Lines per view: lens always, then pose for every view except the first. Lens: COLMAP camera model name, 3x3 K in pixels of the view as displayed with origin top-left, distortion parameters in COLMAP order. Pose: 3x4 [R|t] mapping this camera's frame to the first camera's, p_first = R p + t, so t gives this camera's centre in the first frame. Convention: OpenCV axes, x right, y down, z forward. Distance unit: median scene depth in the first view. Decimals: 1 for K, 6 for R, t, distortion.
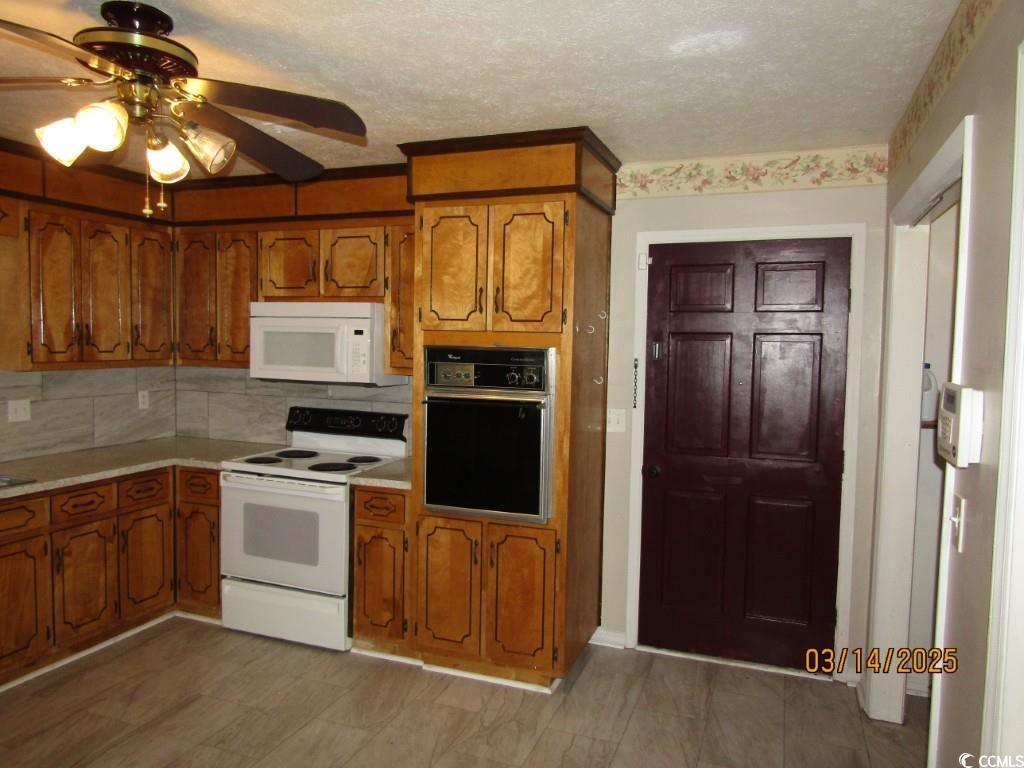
lens RADIAL K [[718.9, 0, 513.1], [0, 718.9, 389.0], [0, 0, 1]] dist [-0.022046, 0.007284]
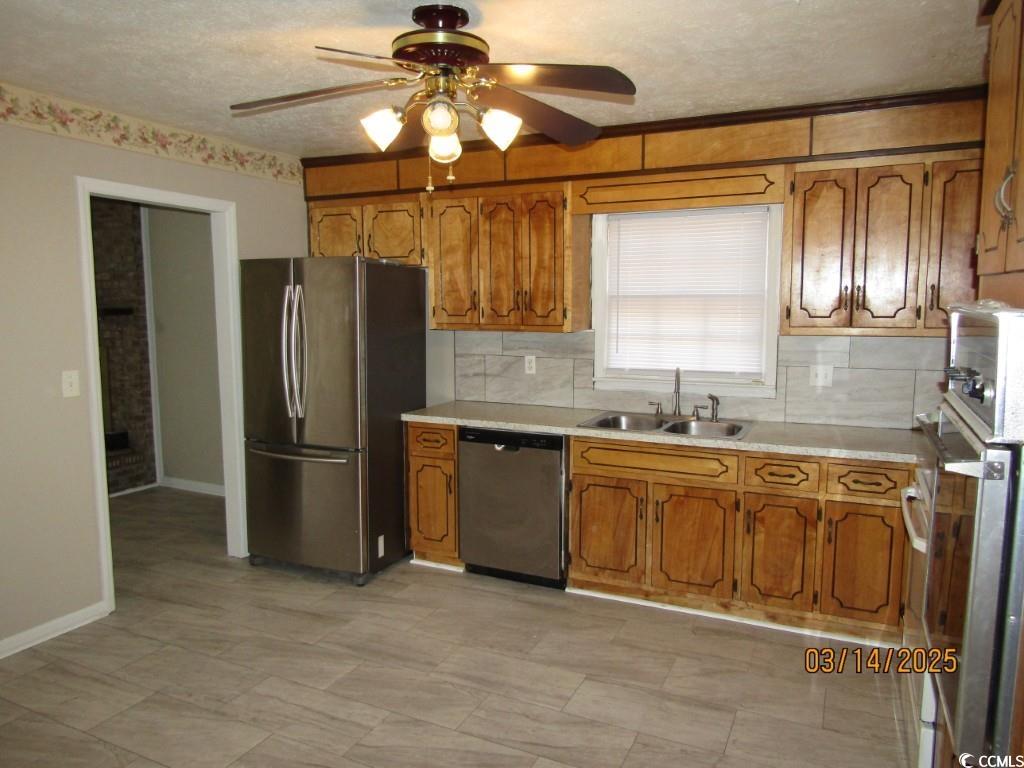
lens RADIAL K [[718.9, 0, 513.1], [0, 718.9, 389.0], [0, 0, 1]] dist [-0.022046, 0.007284]
pose [[-0.082647, 0.097989, -0.991750, 0.342497], [-0.066472, 0.992396, 0.103592, -0.026909], [0.994360, 0.074485, -0.075505, 0.648804]]
